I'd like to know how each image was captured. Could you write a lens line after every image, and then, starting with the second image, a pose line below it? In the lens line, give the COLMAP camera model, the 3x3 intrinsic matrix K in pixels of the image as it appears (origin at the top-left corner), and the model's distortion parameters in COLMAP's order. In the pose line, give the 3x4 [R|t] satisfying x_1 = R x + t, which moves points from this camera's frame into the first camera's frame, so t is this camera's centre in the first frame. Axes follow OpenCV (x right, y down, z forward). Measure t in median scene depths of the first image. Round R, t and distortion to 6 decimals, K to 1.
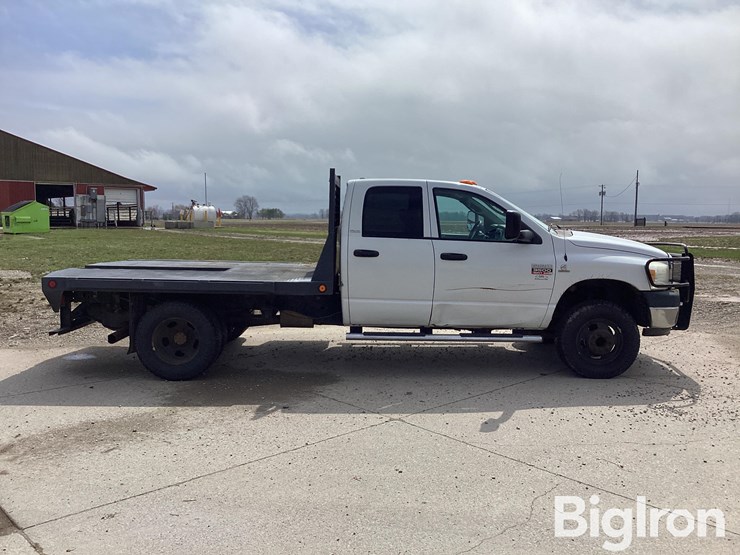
lens RADIAL K [[673.2, 0, 370.0], [0, 673.2, 277.5], [0, 0, 1]] dist [0.105509, -0.217260]
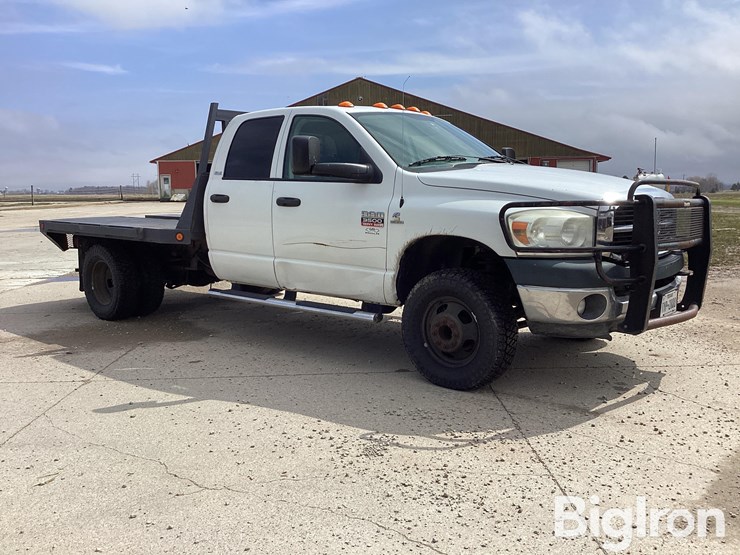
lens RADIAL K [[671.0, 0, 370.0], [0, 671.0, 277.5], [0, 0, 1]] dist [0.110856, -0.224854]
pose [[0.748161, 0.067331, -0.660092, 0.702472], [-0.042925, 0.997665, 0.053113, 0.011035], [0.662127, -0.011403, 0.749305, 0.468080]]
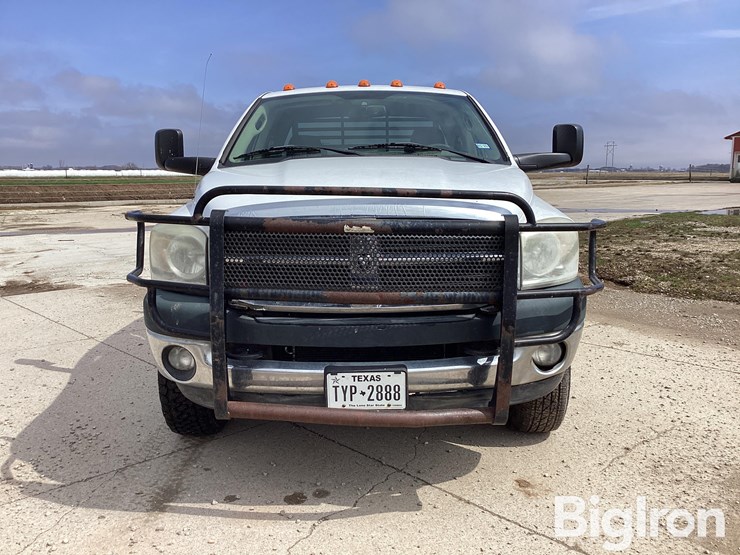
lens RADIAL K [[671.0, 0, 370.0], [0, 671.0, 277.5], [0, 0, 1]] dist [0.110856, -0.224854]
pose [[-0.011853, 0.142987, -0.989654, 0.863981], [-0.086751, 0.985844, 0.143475, -0.062301], [0.996160, 0.087554, 0.000719, 1.140296]]
